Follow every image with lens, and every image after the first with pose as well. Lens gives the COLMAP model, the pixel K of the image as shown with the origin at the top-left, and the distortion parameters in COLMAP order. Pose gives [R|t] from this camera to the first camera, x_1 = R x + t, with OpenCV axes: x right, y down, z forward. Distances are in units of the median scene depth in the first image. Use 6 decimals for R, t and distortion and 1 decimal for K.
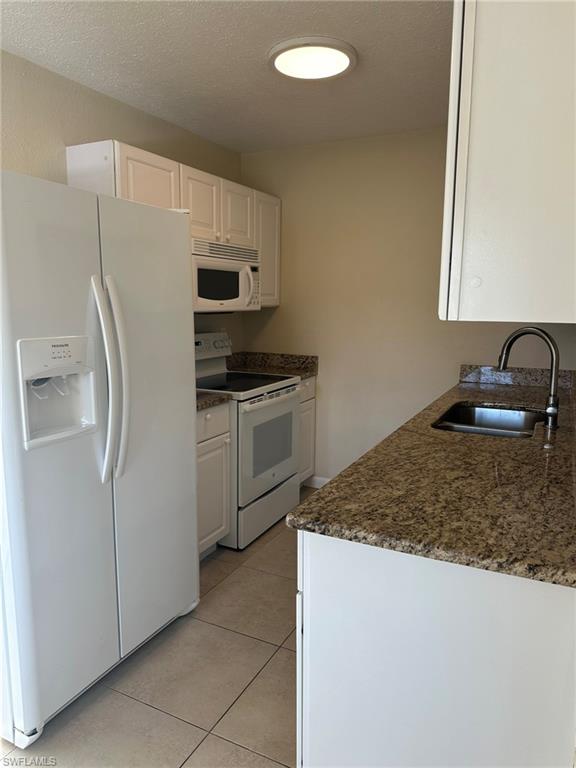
lens RADIAL K [[546.1, 0, 260.9], [0, 546.1, 398.8], [0, 0, 1]] dist [0.002317, 0.001566]
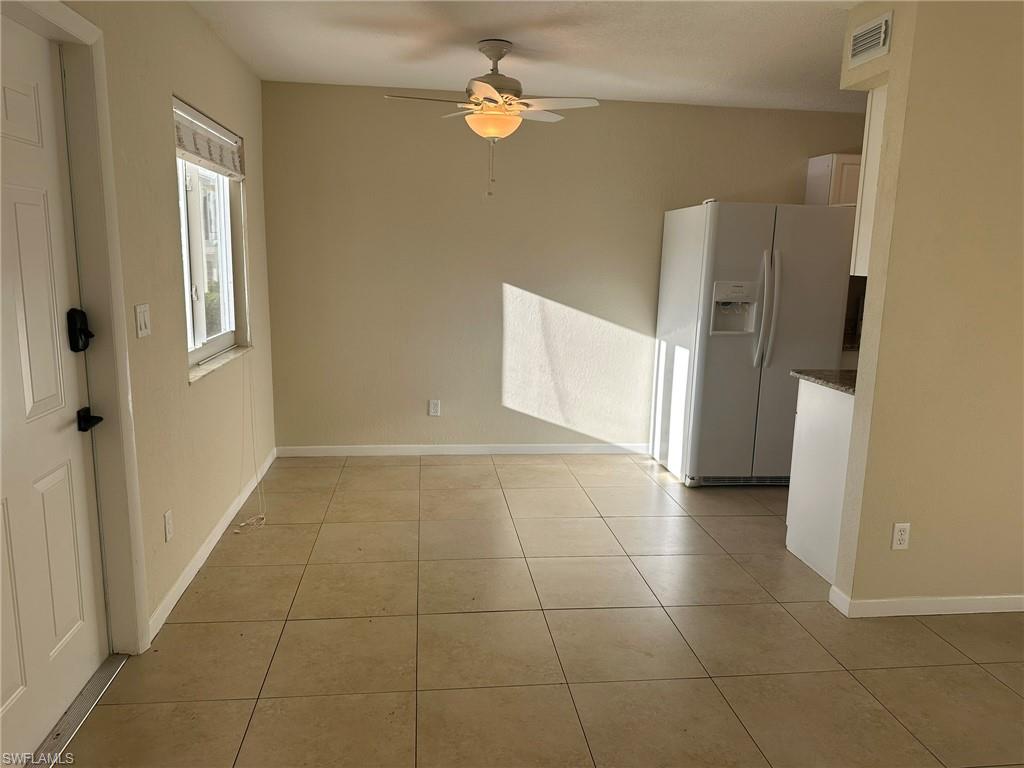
lens RADIAL K [[728.1, 0, 510.3], [0, 728.1, 385.2], [0, 0, 1]] dist [0.002317, 0.001566]
pose [[0.575041, 0.152401, -0.803805, 1.226170], [-0.160328, 0.984438, 0.071951, 0.181845], [0.802261, 0.087497, 0.590526, -1.078304]]
